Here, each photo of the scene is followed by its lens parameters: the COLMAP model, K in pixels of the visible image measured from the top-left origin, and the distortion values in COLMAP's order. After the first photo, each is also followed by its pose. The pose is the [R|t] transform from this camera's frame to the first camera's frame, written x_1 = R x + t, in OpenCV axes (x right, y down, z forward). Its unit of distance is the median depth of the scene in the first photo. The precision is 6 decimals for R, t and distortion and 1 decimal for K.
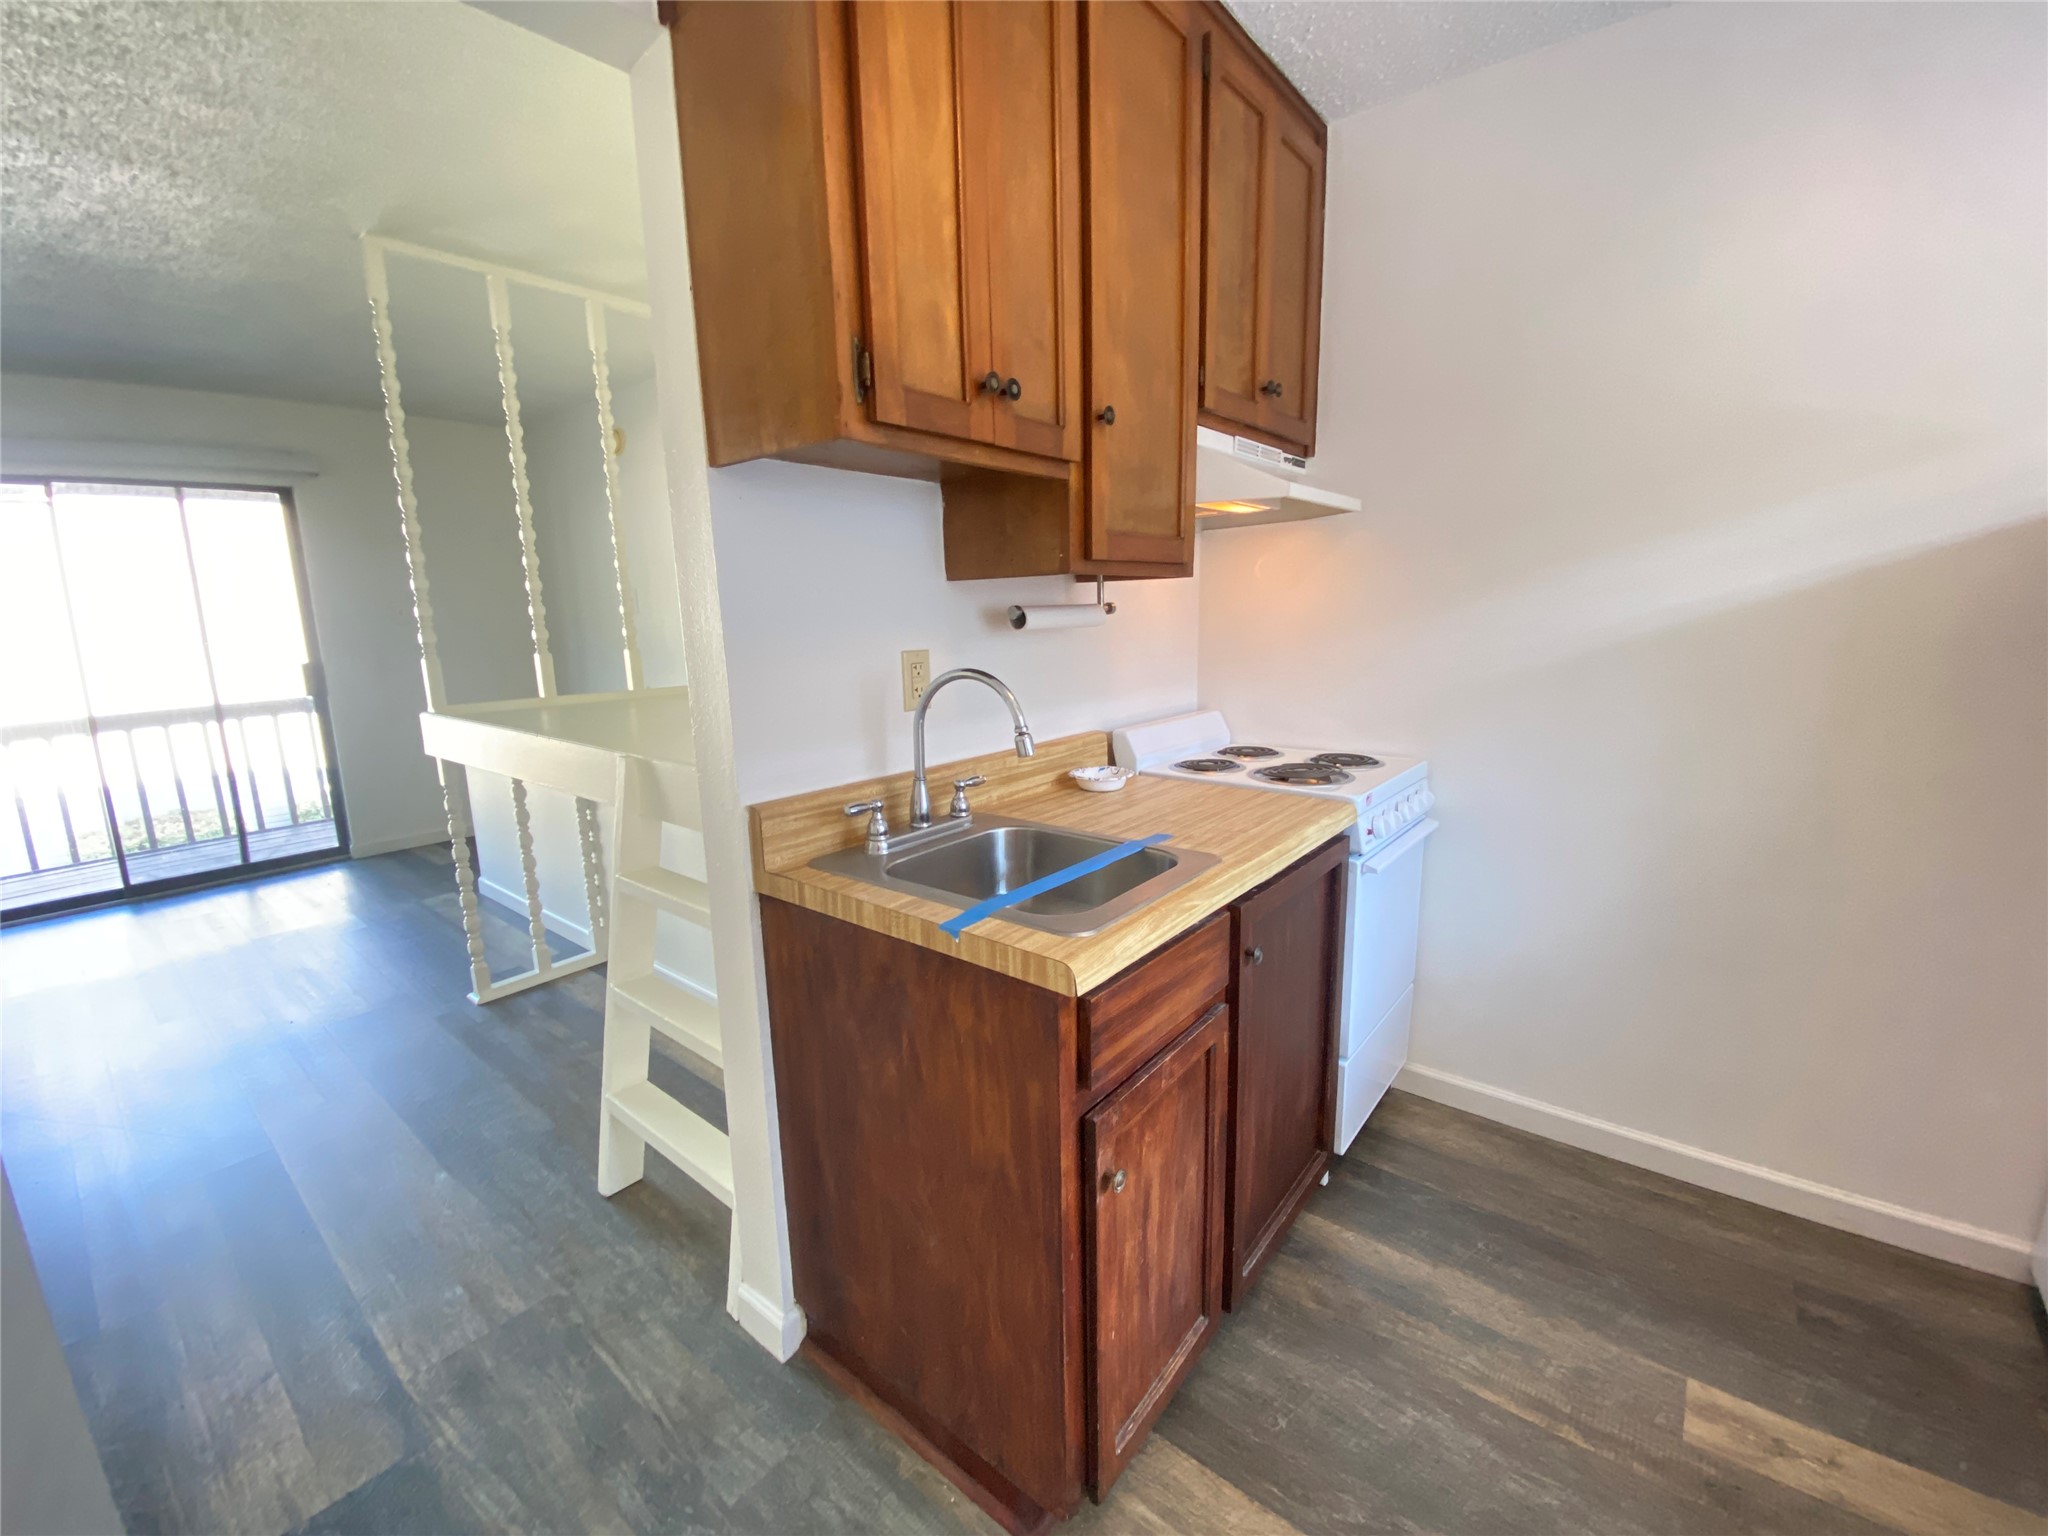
lens RADIAL K [[838.2, 0, 1020.8], [0, 838.2, 762.5], [0, 0, 1]] dist [0.008899, -0.011645]
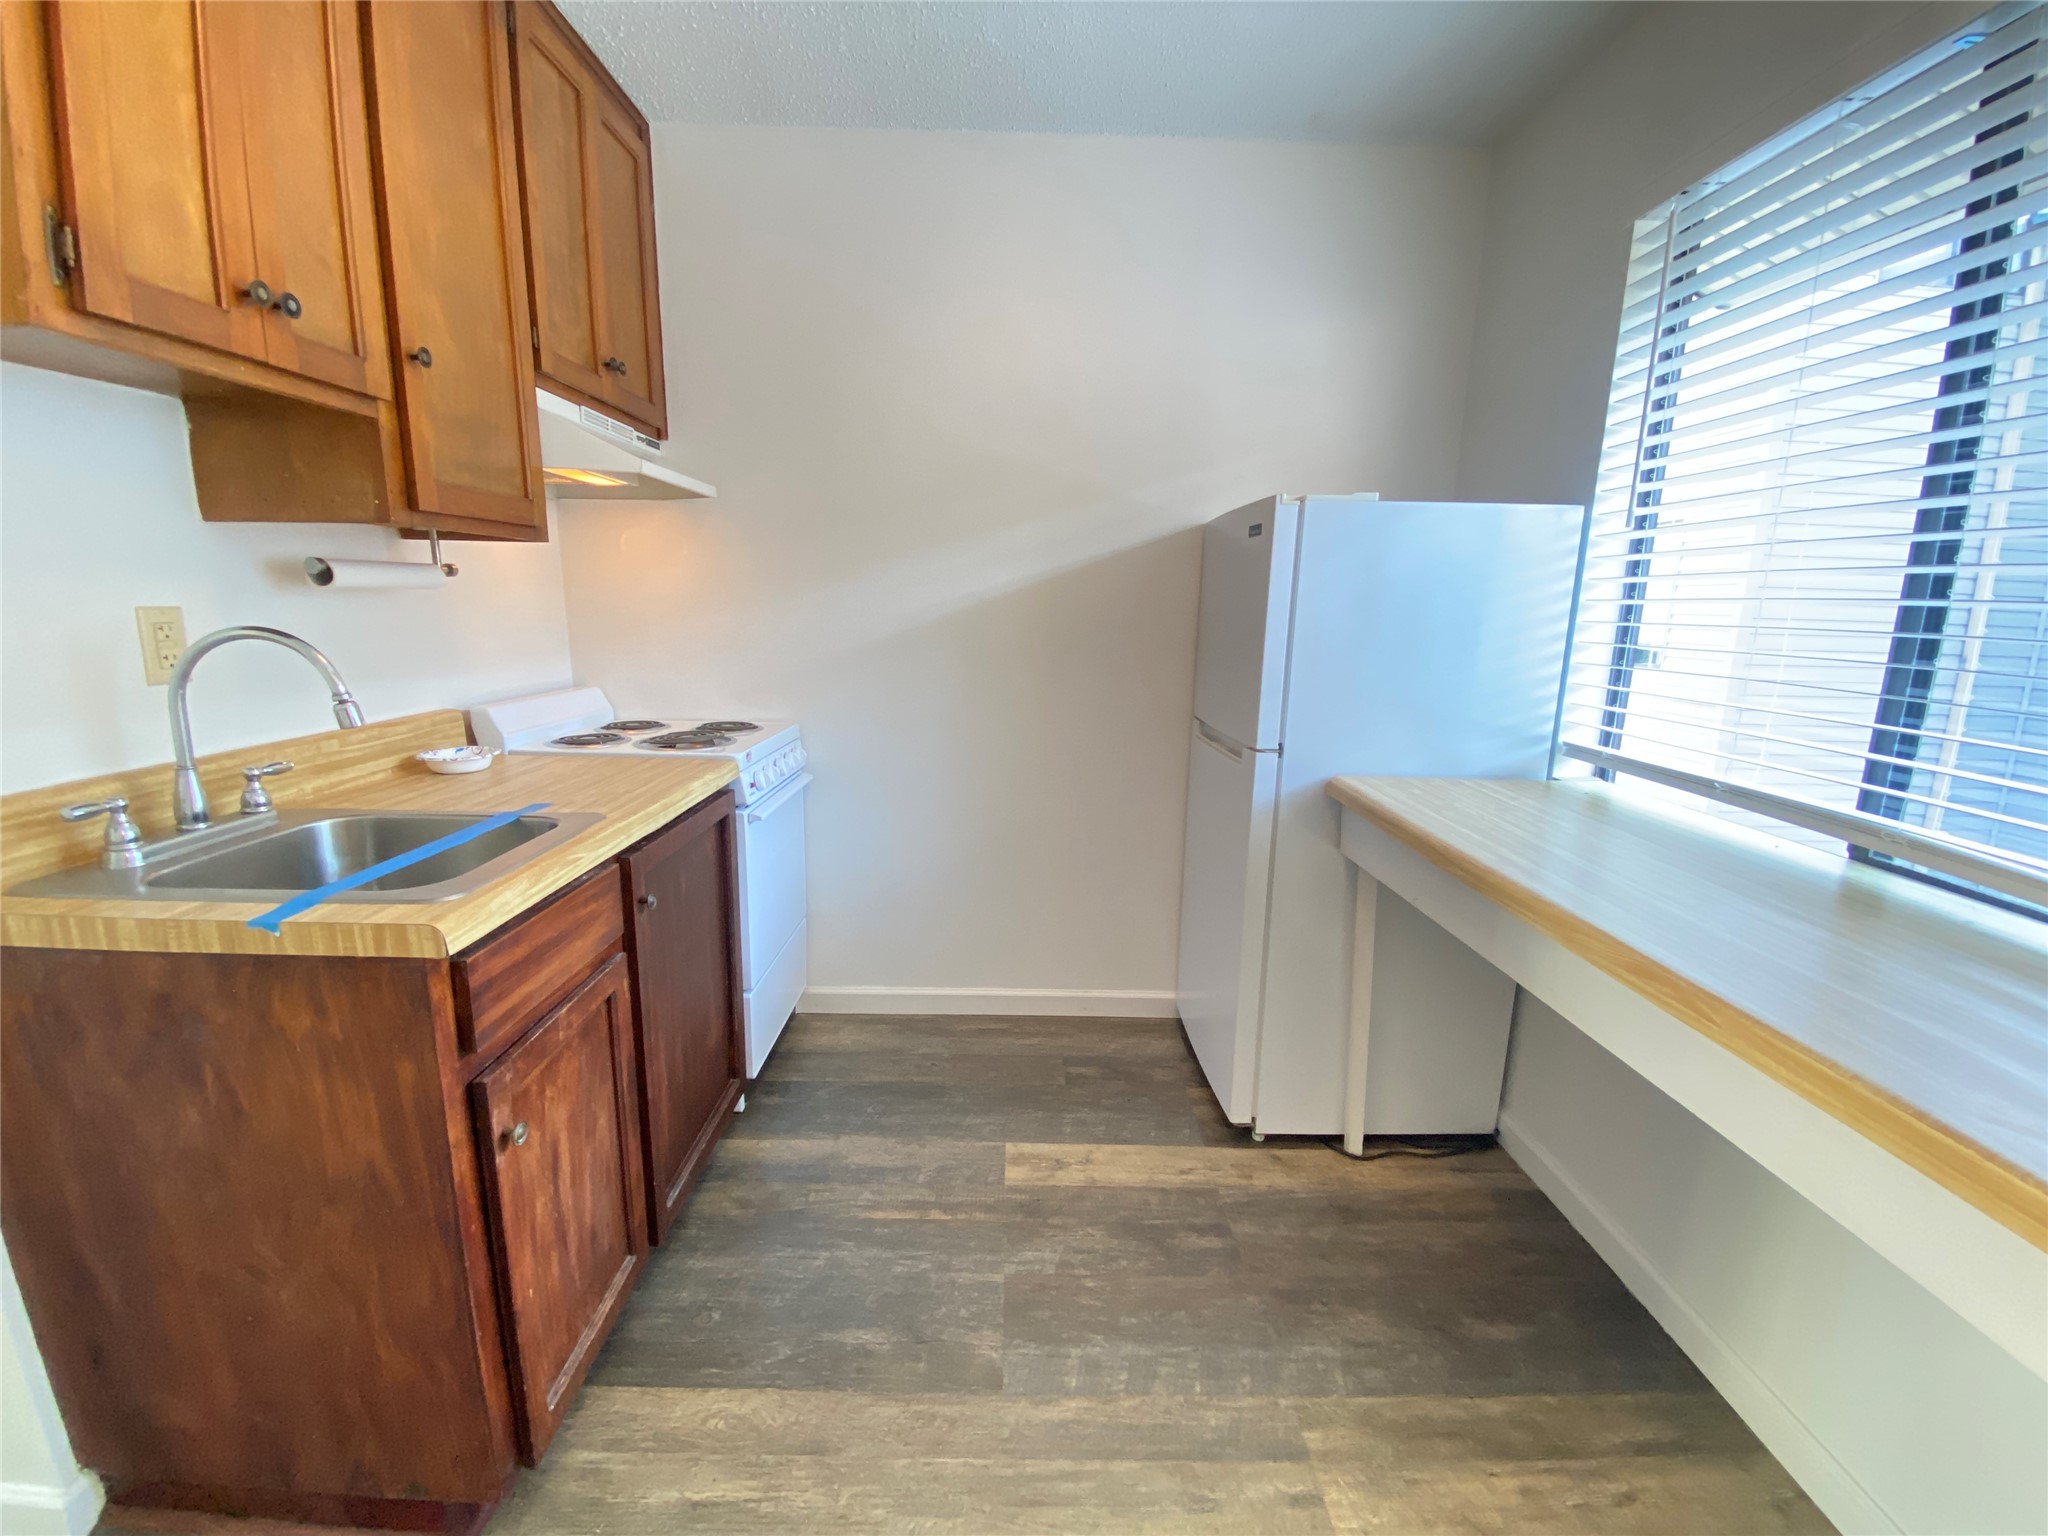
lens RADIAL K [[838.2, 0, 1029.0], [0, 838.2, 763.8], [0, 0, 1]] dist [0.008899, -0.011645]
pose [[0.767689, -0.087682, 0.634796, -0.010557], [0.079940, 0.995960, 0.040894, 0.048921], [-0.635817, 0.019352, 0.771597, -0.129087]]
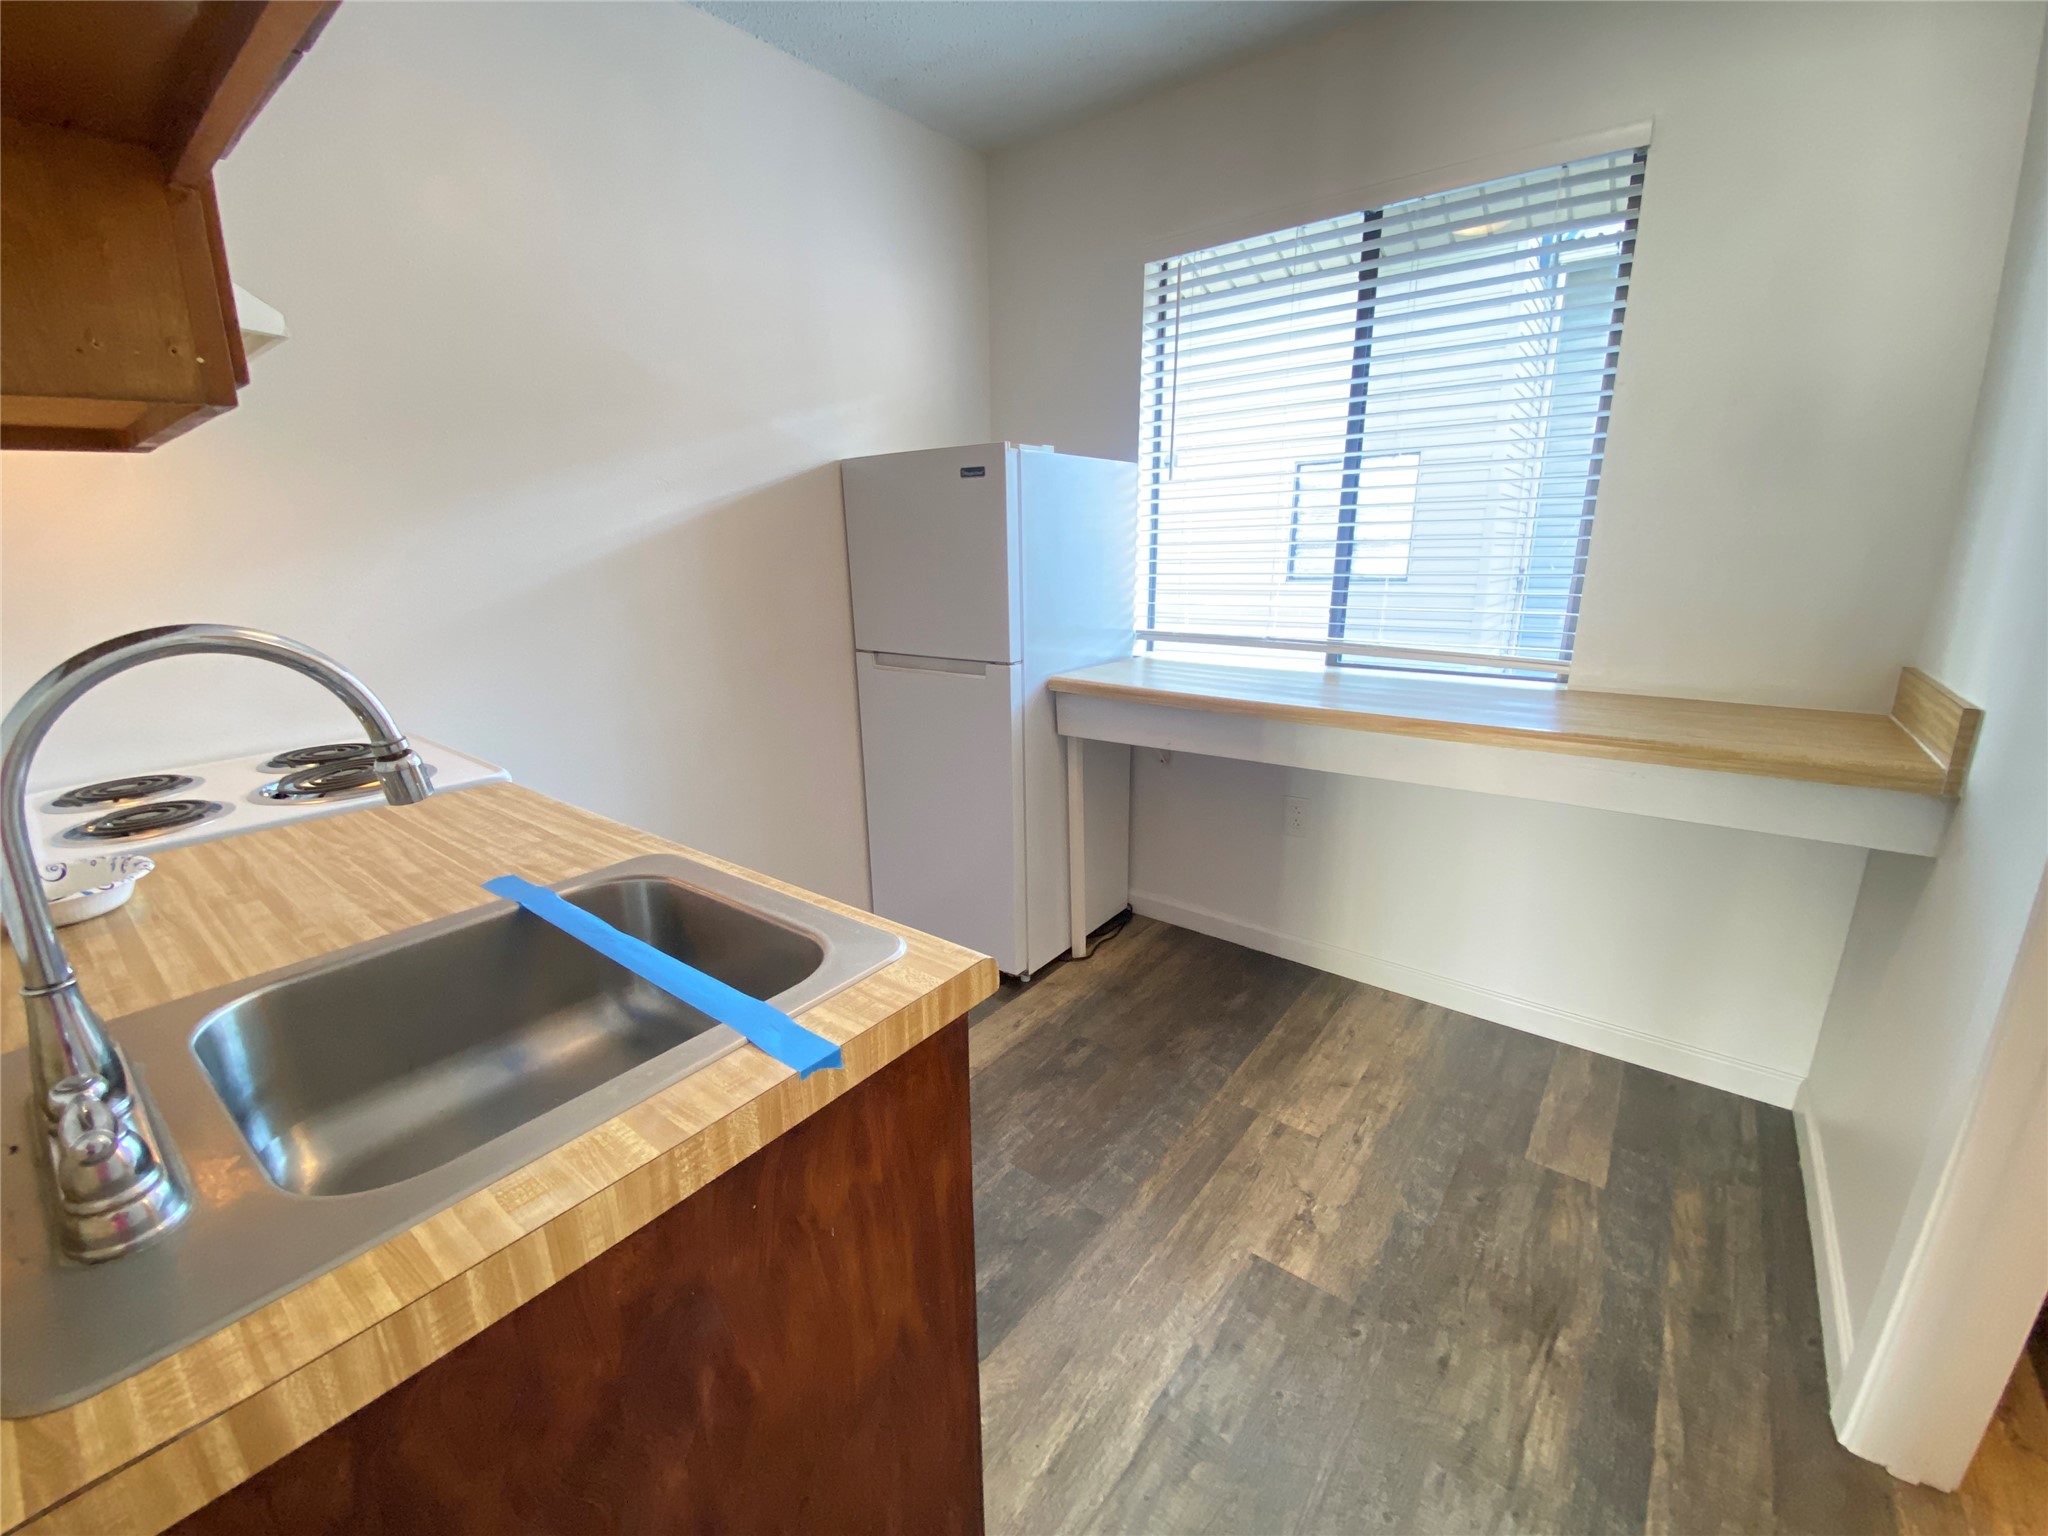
lens RADIAL K [[838.2, 0, 980.6], [0, 838.2, 763.0], [0, 0, 1]] dist [0.008899, -0.011645]
pose [[-0.000187, -0.230976, 0.972959, -0.450837], [0.201066, 0.953081, 0.226296, -0.071059], [-0.979578, 0.195671, 0.046263, 0.653864]]
